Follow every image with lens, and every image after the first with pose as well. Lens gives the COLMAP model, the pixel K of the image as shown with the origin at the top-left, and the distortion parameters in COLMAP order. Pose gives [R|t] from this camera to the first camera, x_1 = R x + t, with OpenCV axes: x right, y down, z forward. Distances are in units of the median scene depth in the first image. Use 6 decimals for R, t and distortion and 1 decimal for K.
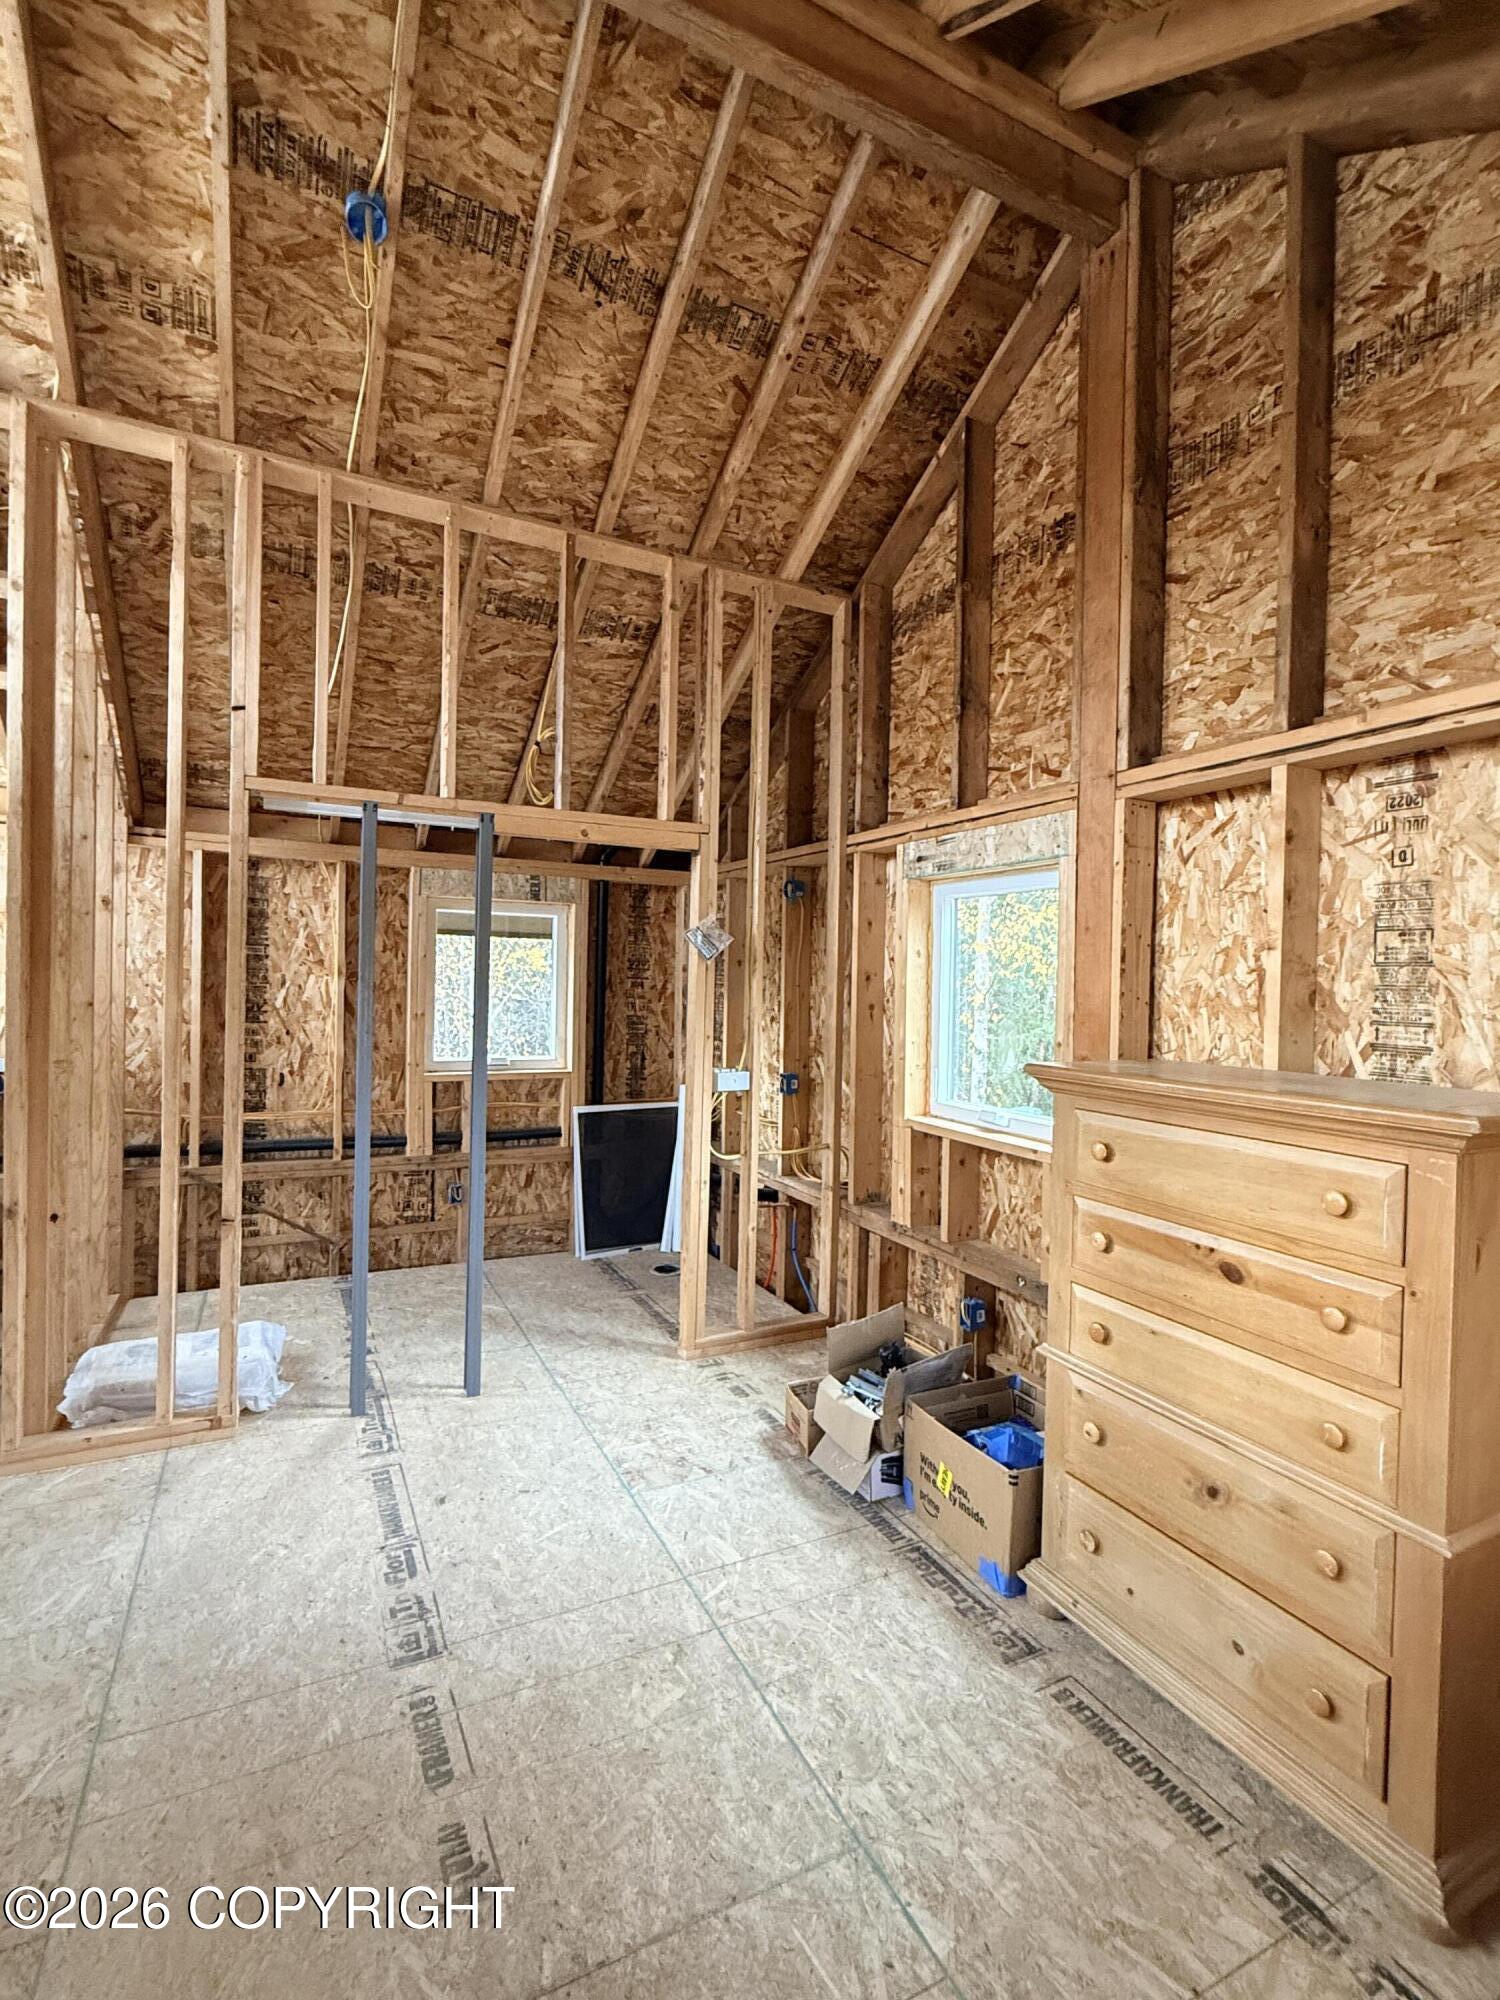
lens RADIAL K [[942.1, 0, 746.5], [0, 942.1, 993.2], [0, 0, 1]] dist [0.002748, 0.002868]
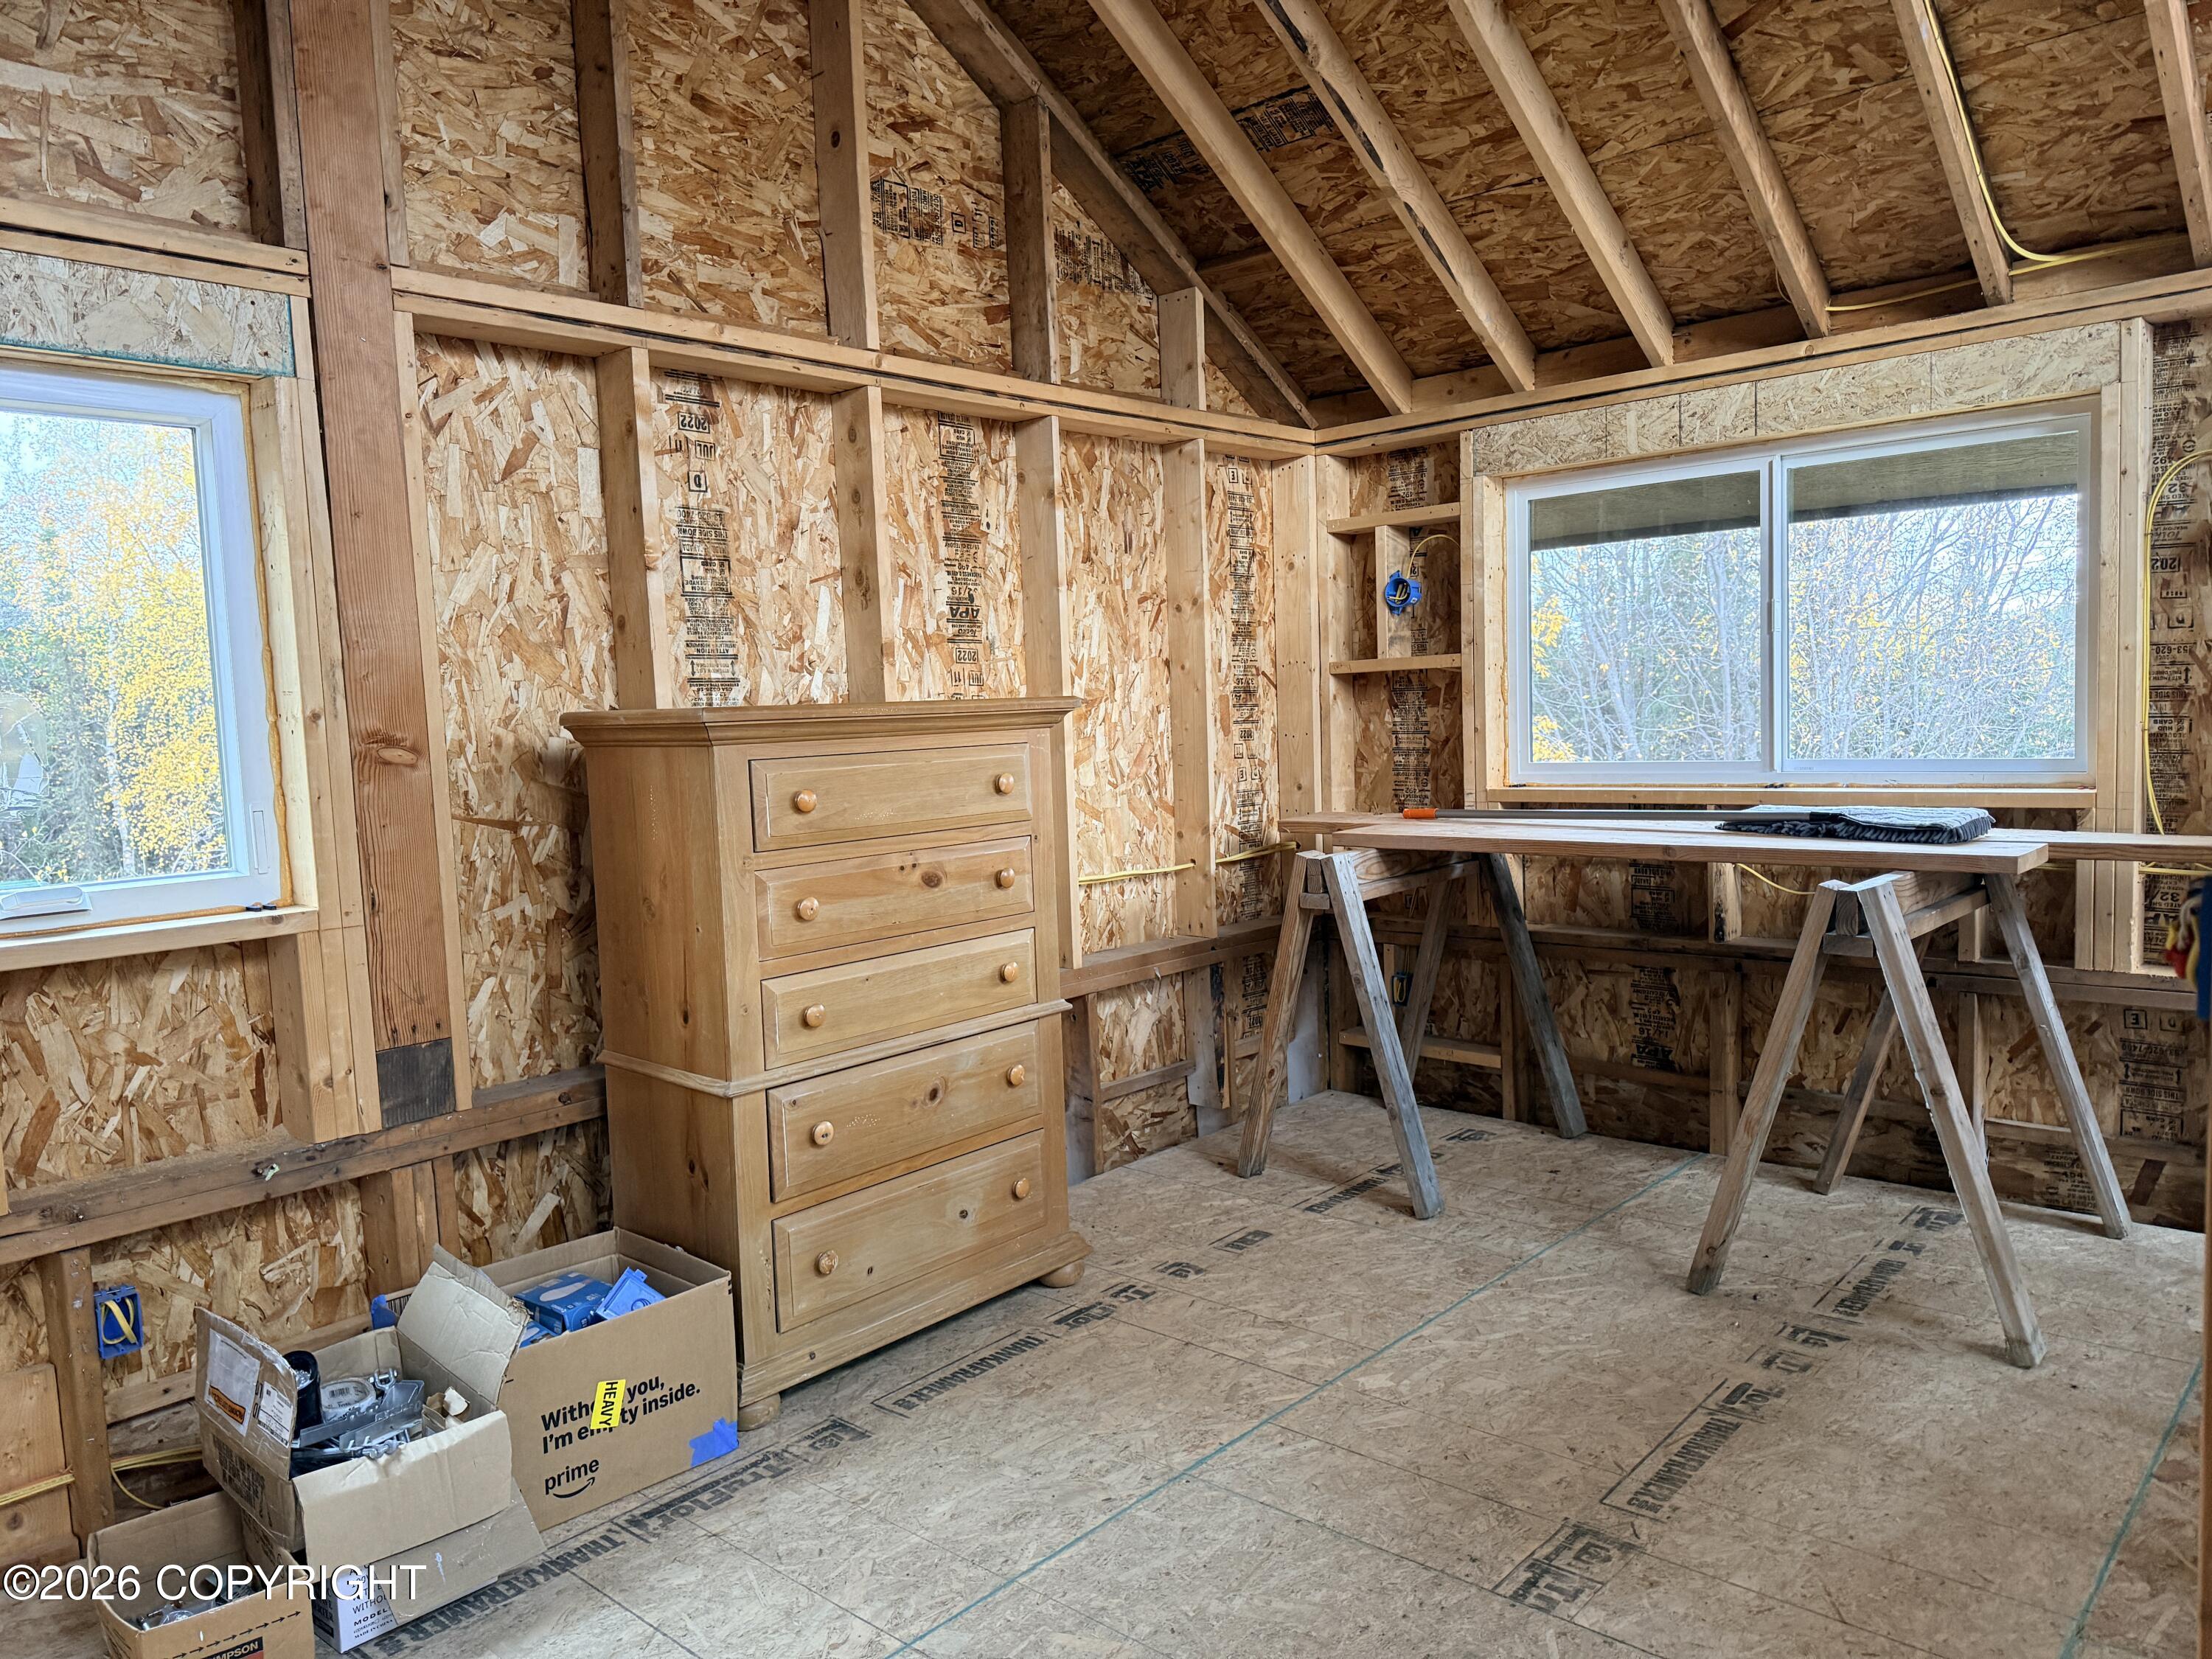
lens RADIAL K [[1586.1, 0, 1102.7], [0, 1586.1, 842.4], [0, 0, 1]] dist [0.044075, -0.042472]
pose [[-0.375678, -0.090656, 0.922305, -0.778325], [0.039302, 0.992750, 0.113589, 0.041279], [-0.925916, 0.078921, -0.369392, 0.976467]]
